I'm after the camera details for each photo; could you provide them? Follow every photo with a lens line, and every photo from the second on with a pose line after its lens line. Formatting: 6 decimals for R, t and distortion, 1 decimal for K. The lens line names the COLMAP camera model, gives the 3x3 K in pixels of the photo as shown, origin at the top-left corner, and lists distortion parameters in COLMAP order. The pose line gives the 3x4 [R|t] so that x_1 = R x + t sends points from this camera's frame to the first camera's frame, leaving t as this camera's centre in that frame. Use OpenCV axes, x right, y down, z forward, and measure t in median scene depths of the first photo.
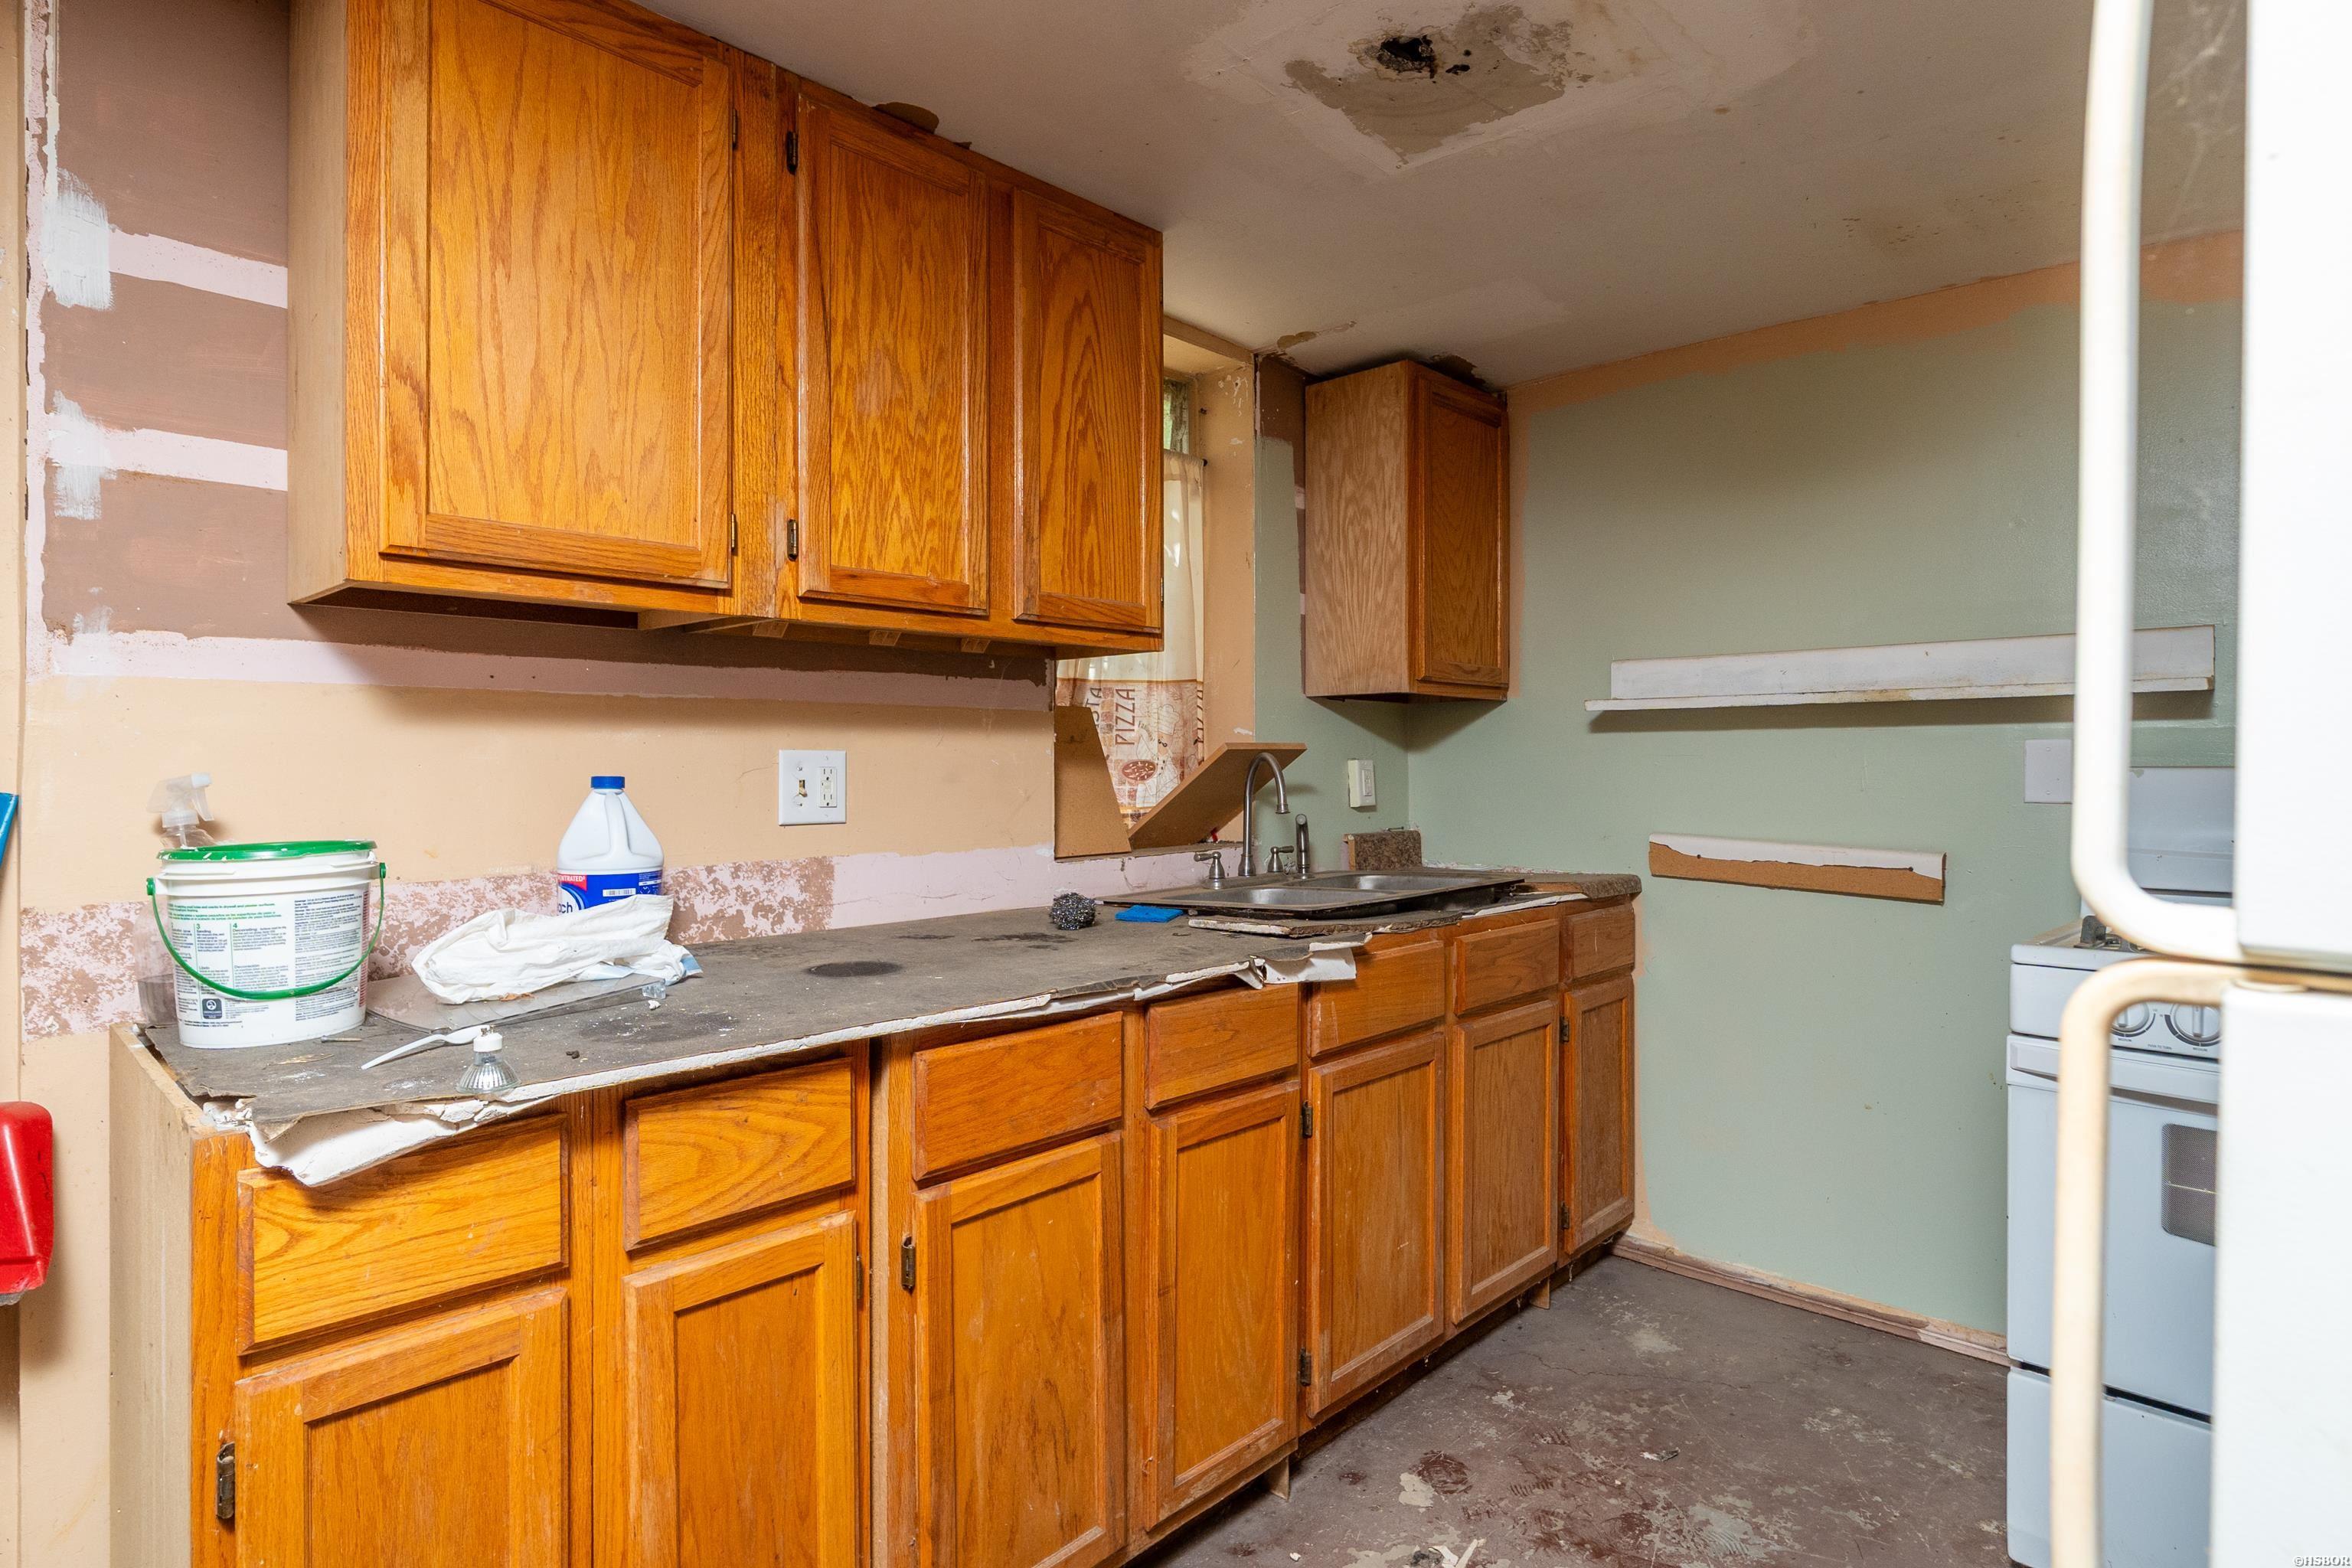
lens RADIAL K [[1229.0, 0, 1179.5], [0, 1229.0, 770.2], [0, 0, 1]] dist [-0.004836, -0.000882]
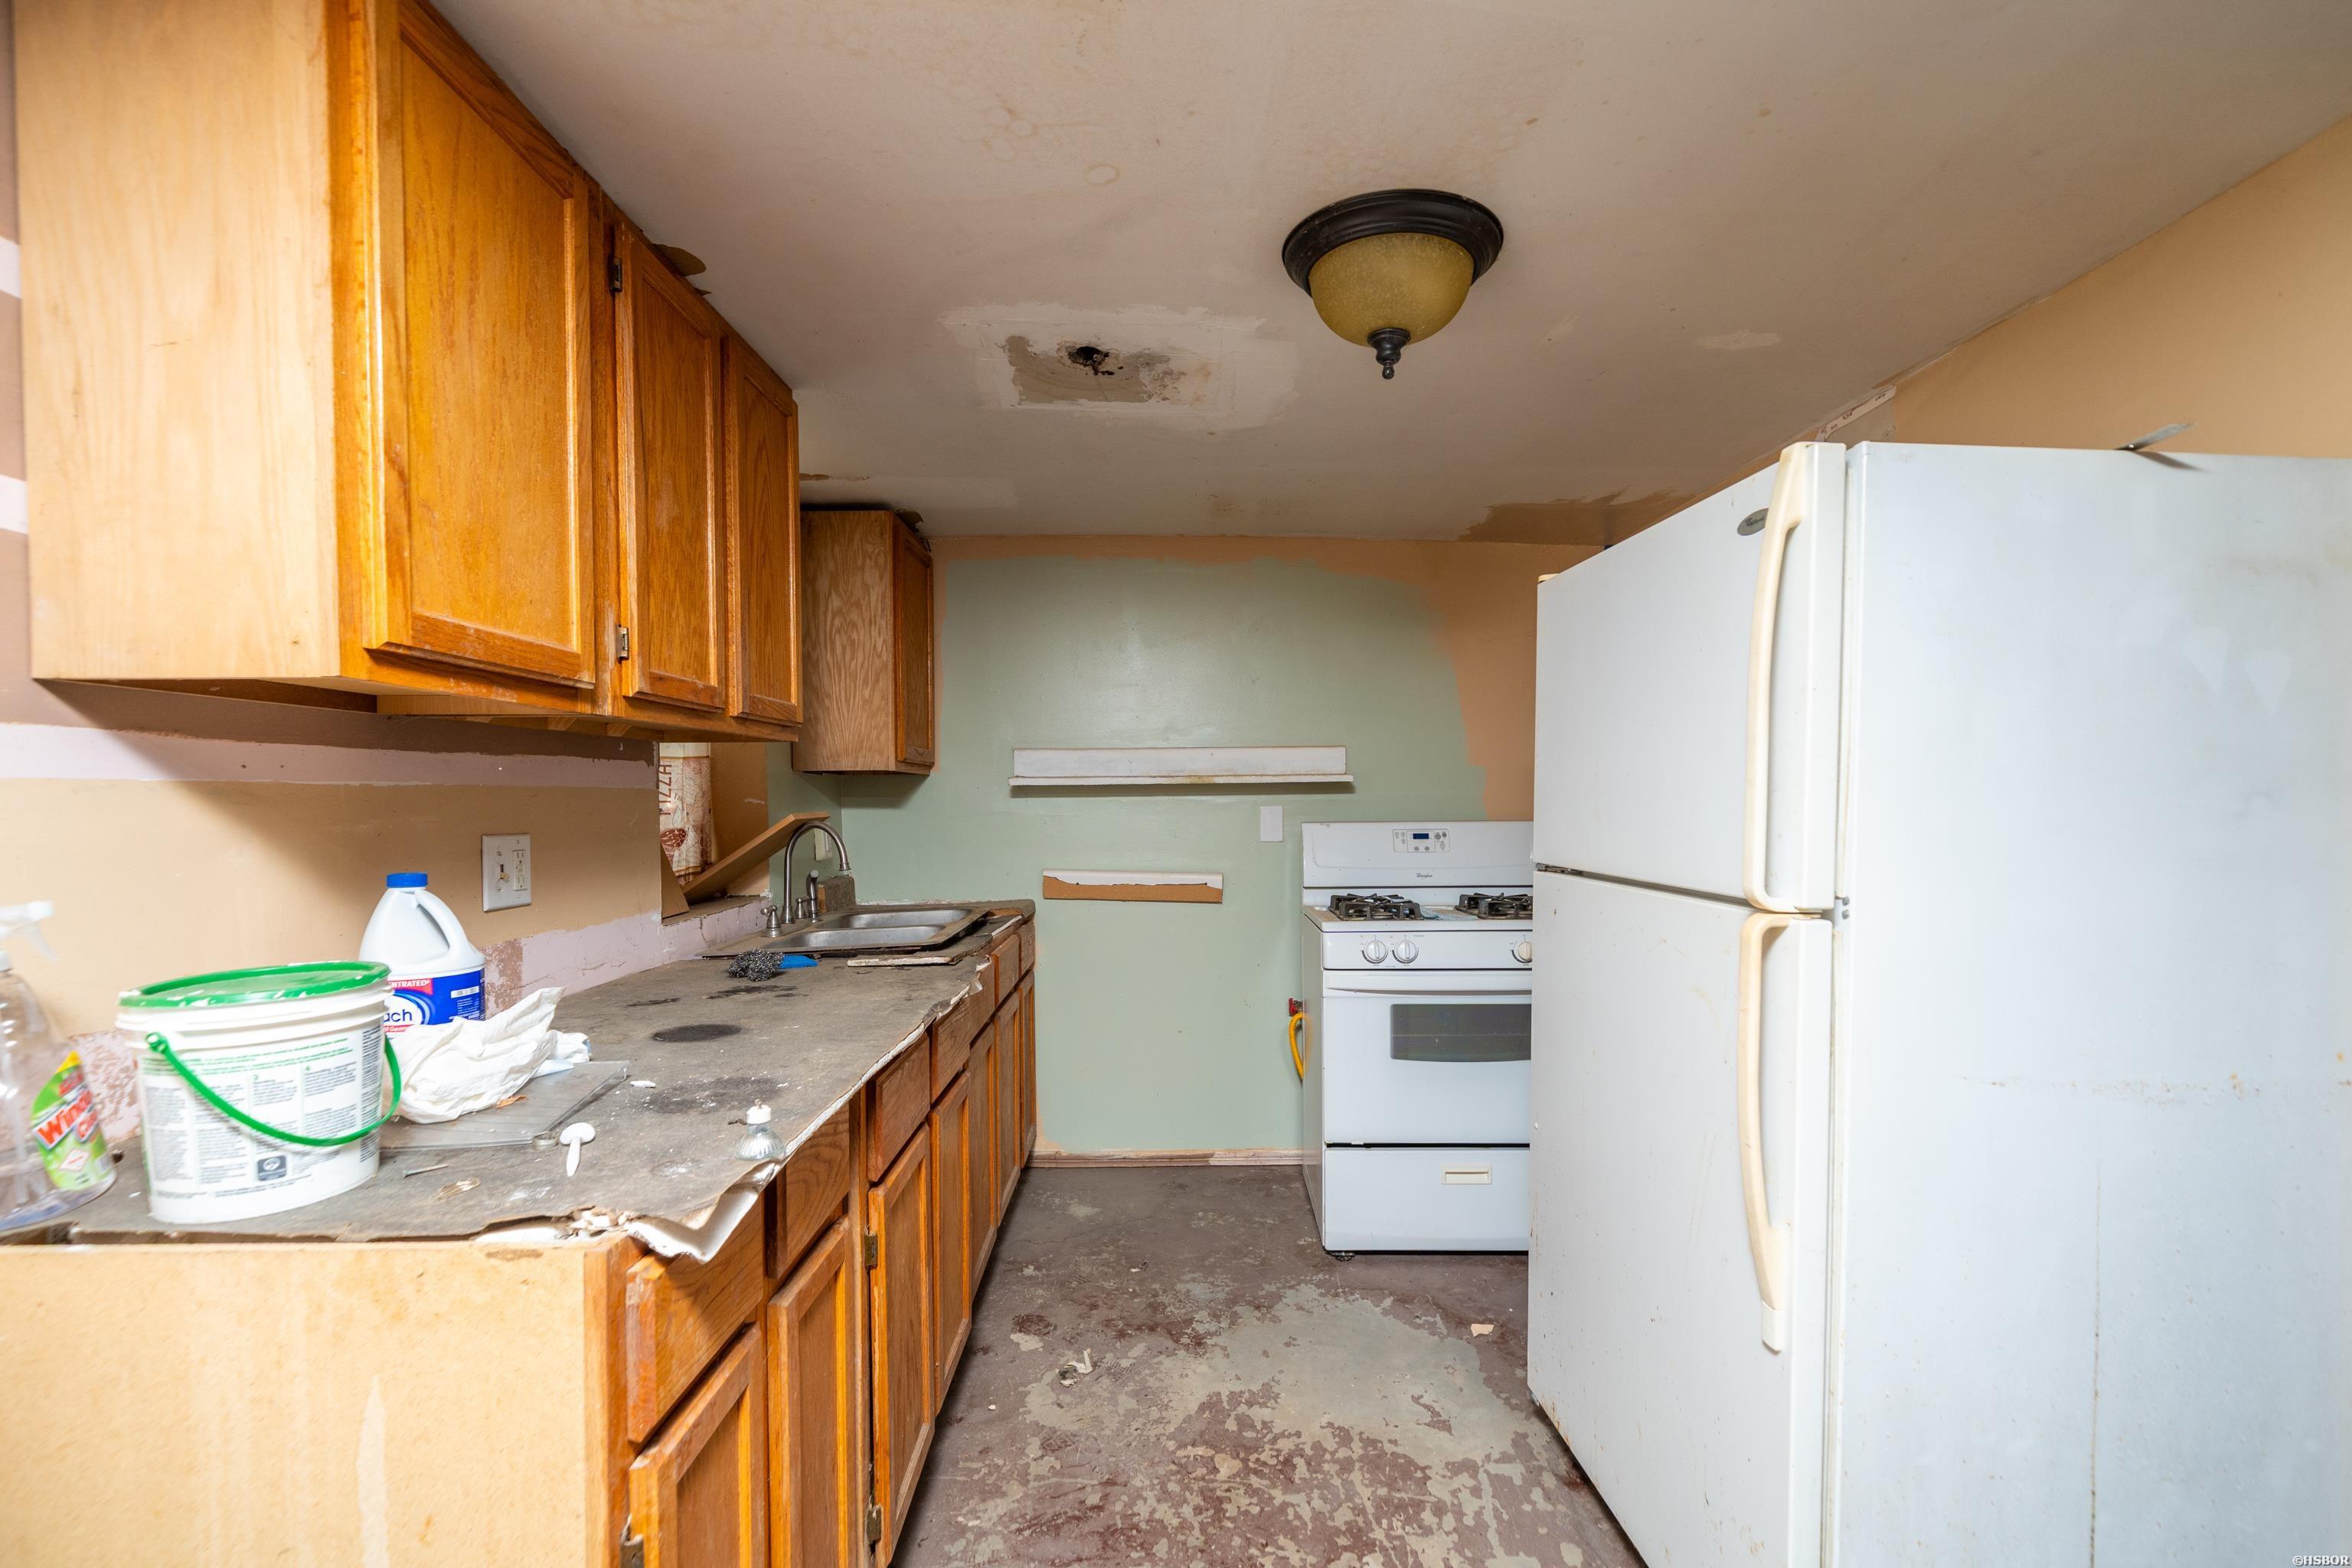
lens RADIAL K [[1048.6, 0, 1159.4], [0, 1048.6, 830.3], [0, 0, 1]] dist [-0.002312, 0.000126]
pose [[0.728578, -0.027026, 0.684429, -0.499091], [0.012809, 0.999584, 0.025835, -0.035196], [-0.684843, -0.010056, 0.728622, 0.011647]]
